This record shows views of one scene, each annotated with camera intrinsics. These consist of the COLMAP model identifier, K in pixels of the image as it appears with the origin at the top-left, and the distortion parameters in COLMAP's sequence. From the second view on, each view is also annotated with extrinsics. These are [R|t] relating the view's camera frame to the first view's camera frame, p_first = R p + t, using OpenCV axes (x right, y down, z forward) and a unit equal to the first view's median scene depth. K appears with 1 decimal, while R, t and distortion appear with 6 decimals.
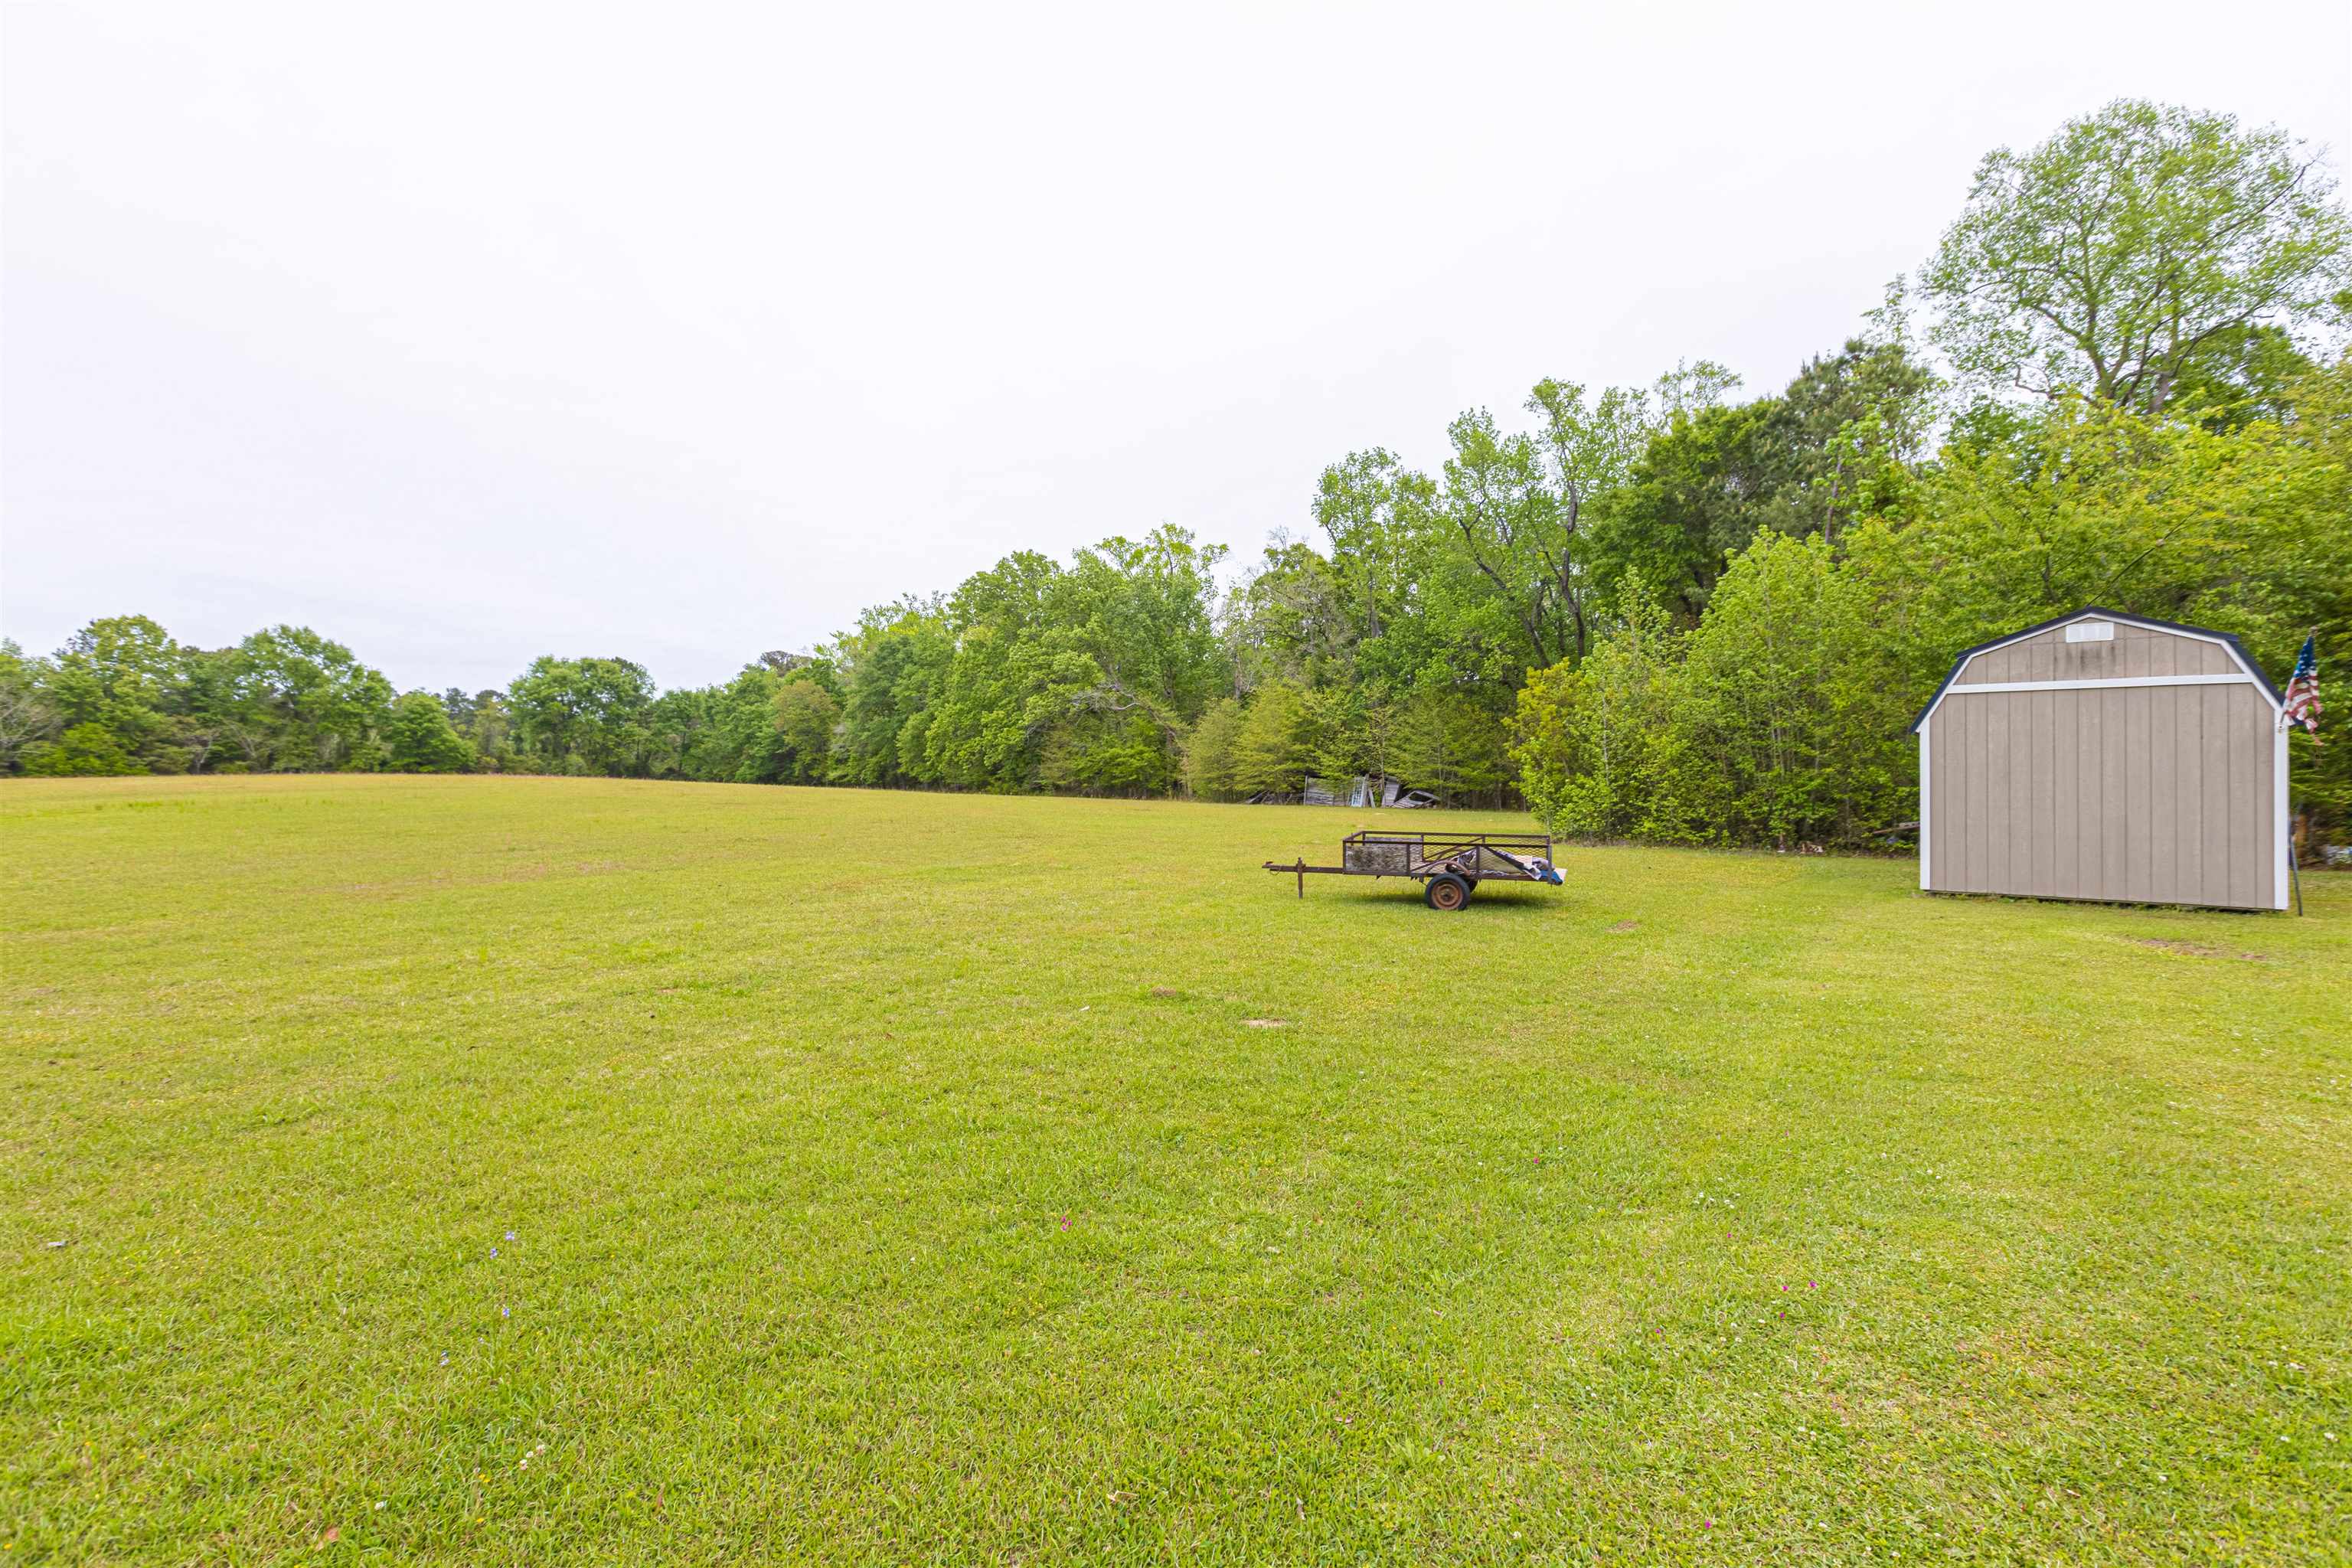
lens RADIAL K [[1051.6, 0, 1175.3], [0, 1051.6, 778.0], [0, 0, 1]] dist [0.003807, -0.002084]
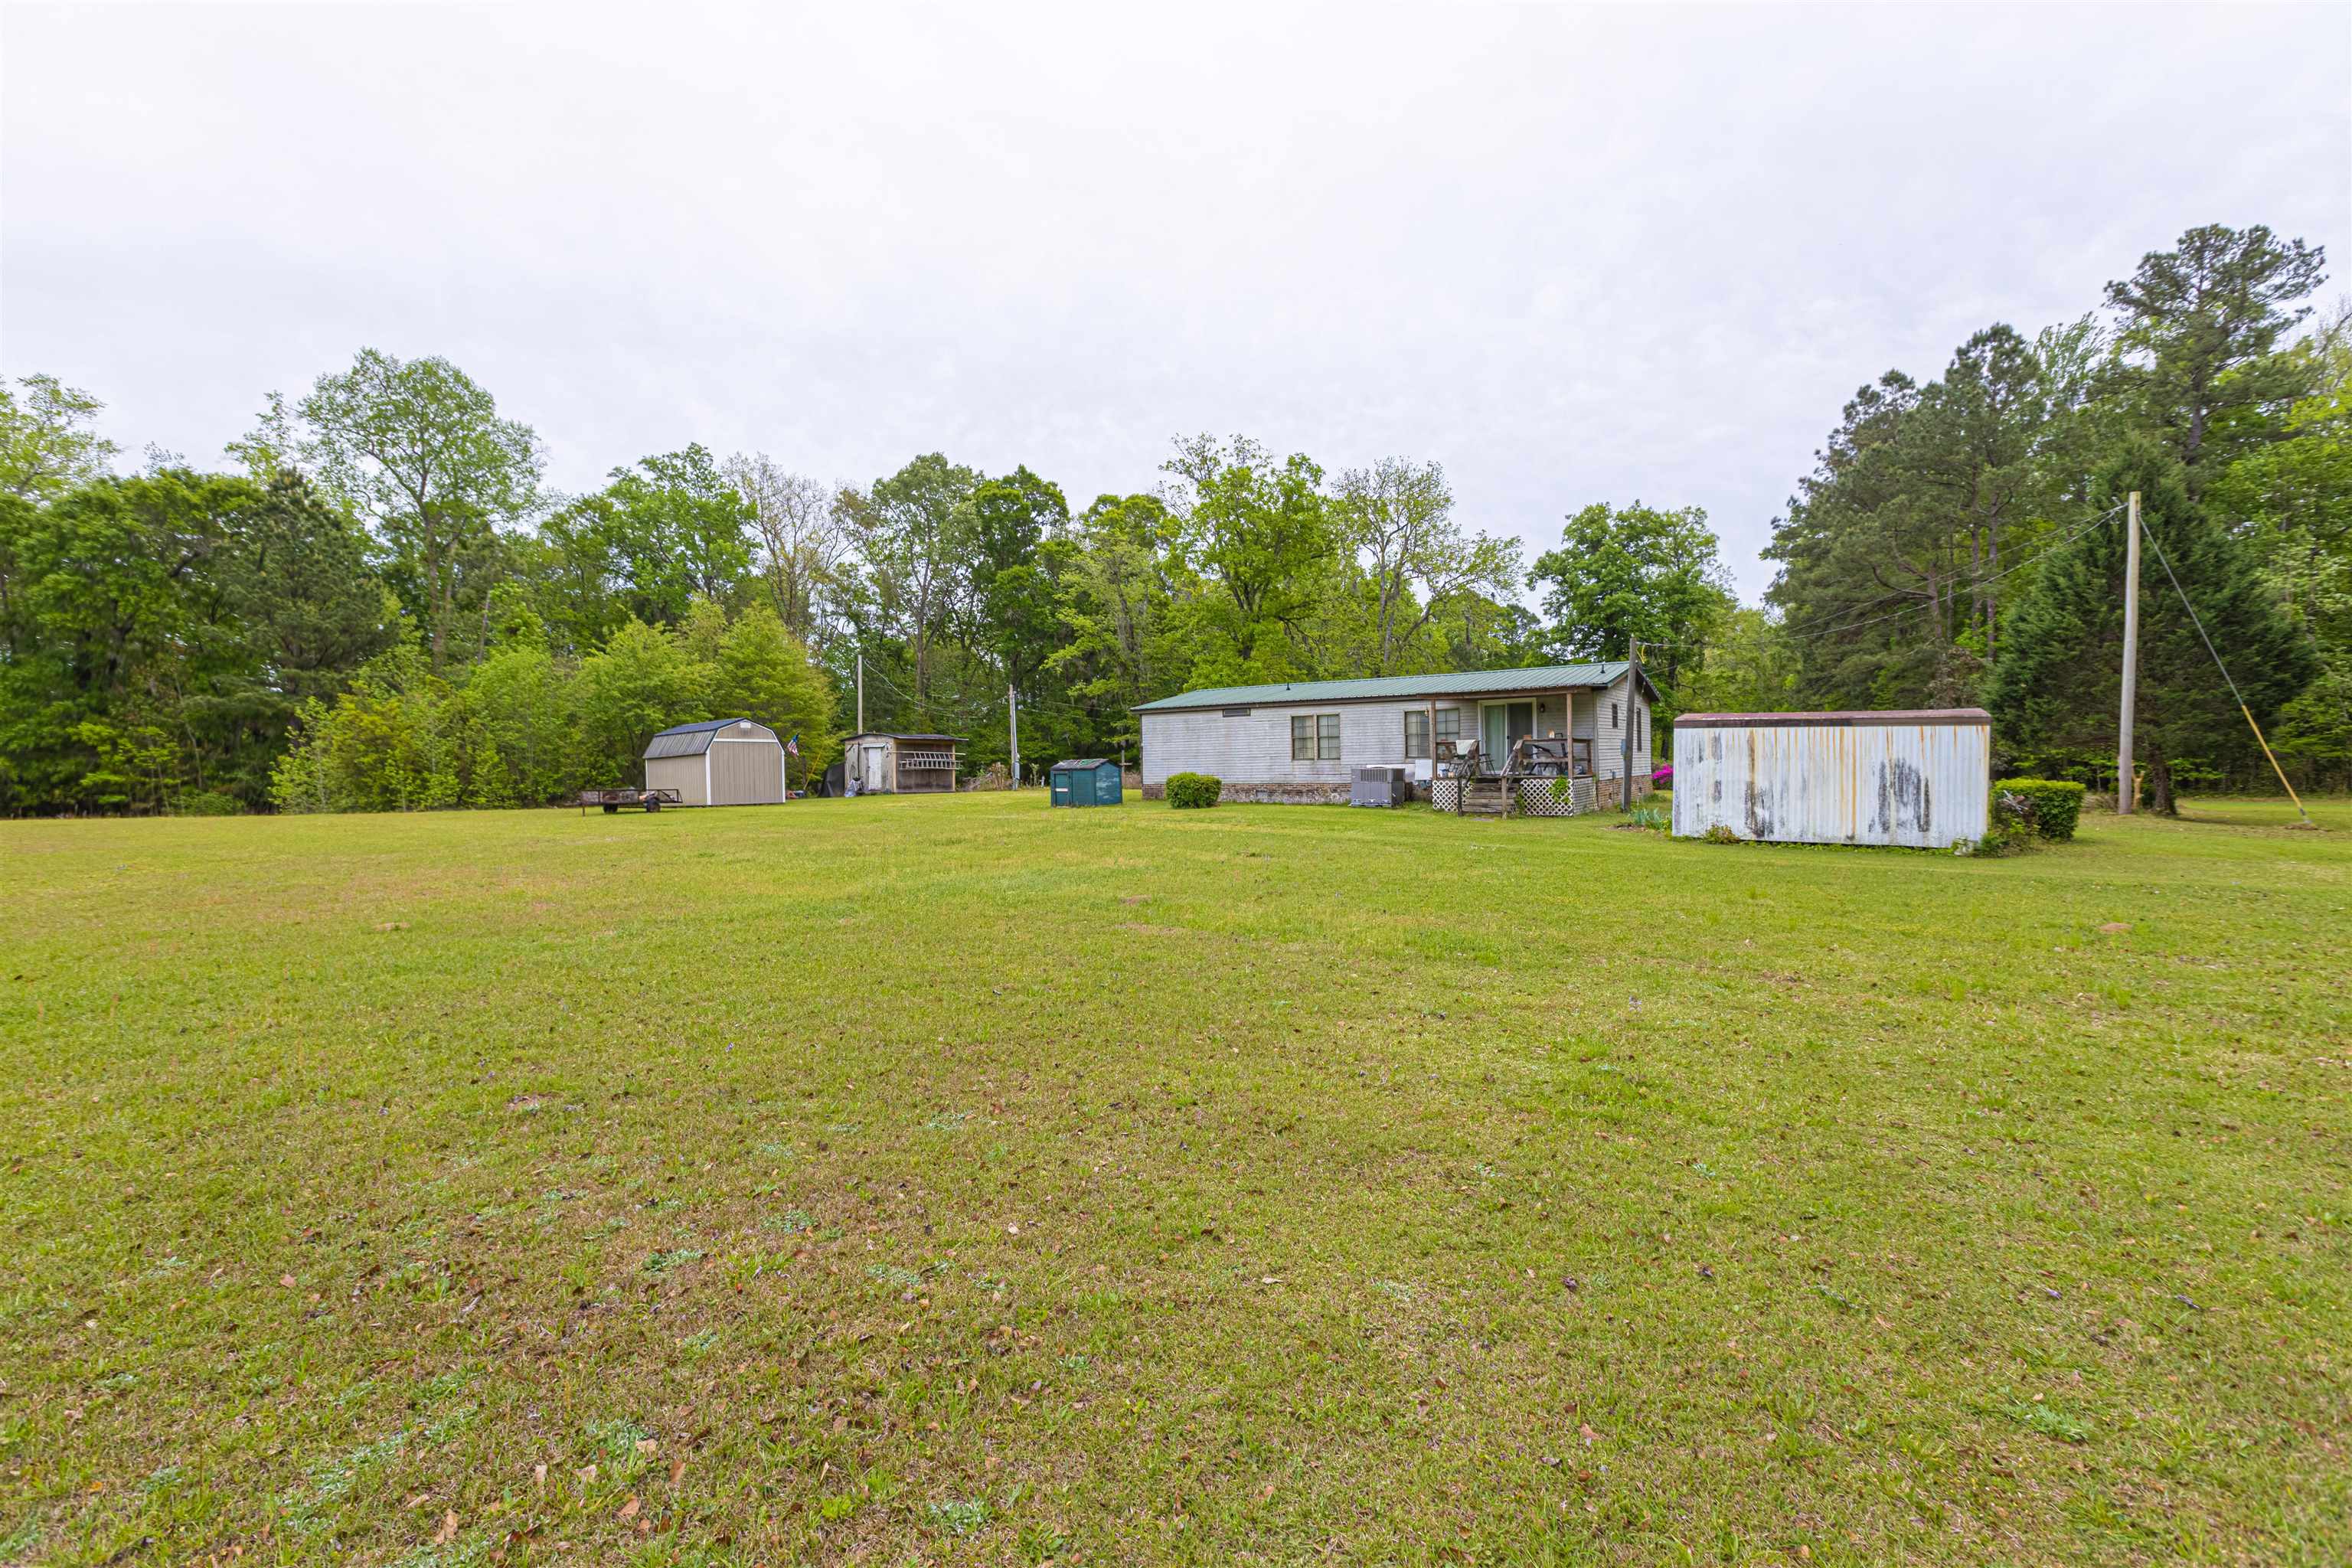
lens RADIAL K [[1073.8, 0, 1180.3], [0, 1073.8, 787.3], [0, 0, 1]] dist [0.000604, 0.002320]
pose [[-0.009364, -0.012552, 0.999877, -0.234001], [0.016132, 0.999789, 0.012702, 0.003746], [-0.999826, 0.016249, -0.009159, -0.032258]]
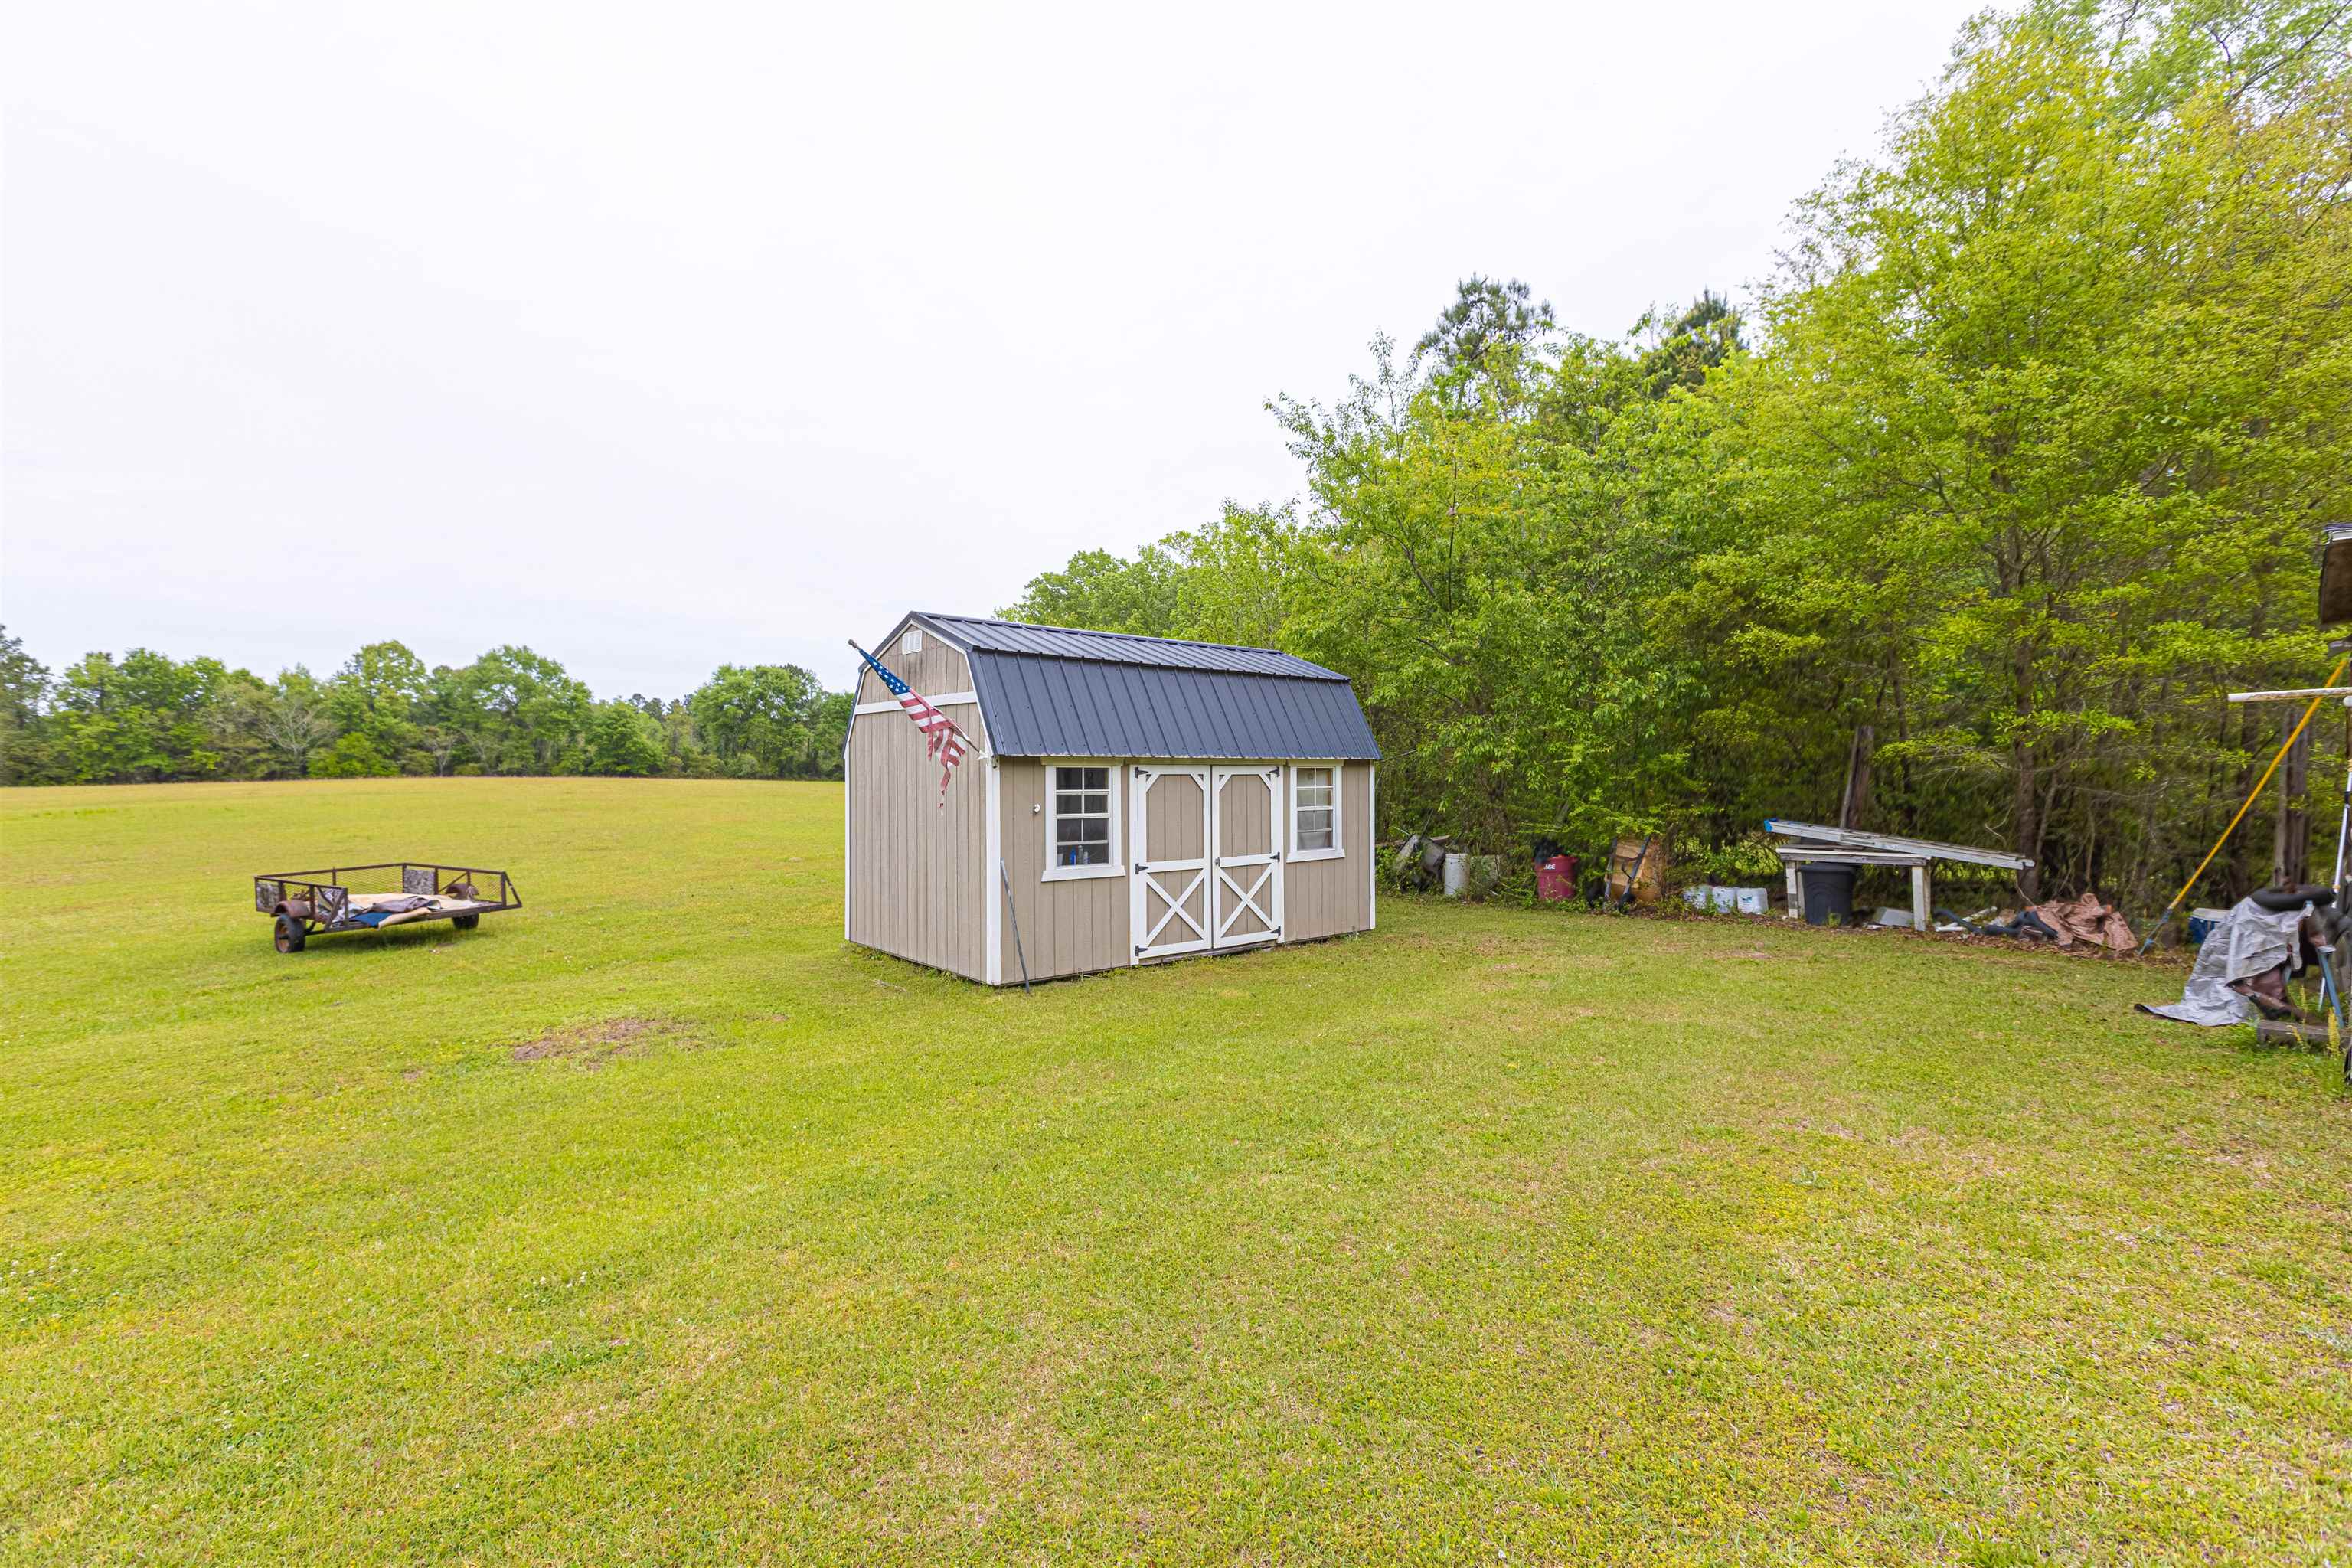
lens RADIAL K [[1051.6, 0, 1170.5], [0, 1051.6, 781.9], [0, 0, 1]] dist [0.003807, -0.002084]
pose [[0.978619, -0.004462, -0.205632, 0.112786], [0.006970, 0.999910, 0.011473, -0.003349], [0.205562, -0.012661, 0.978562, 0.019434]]
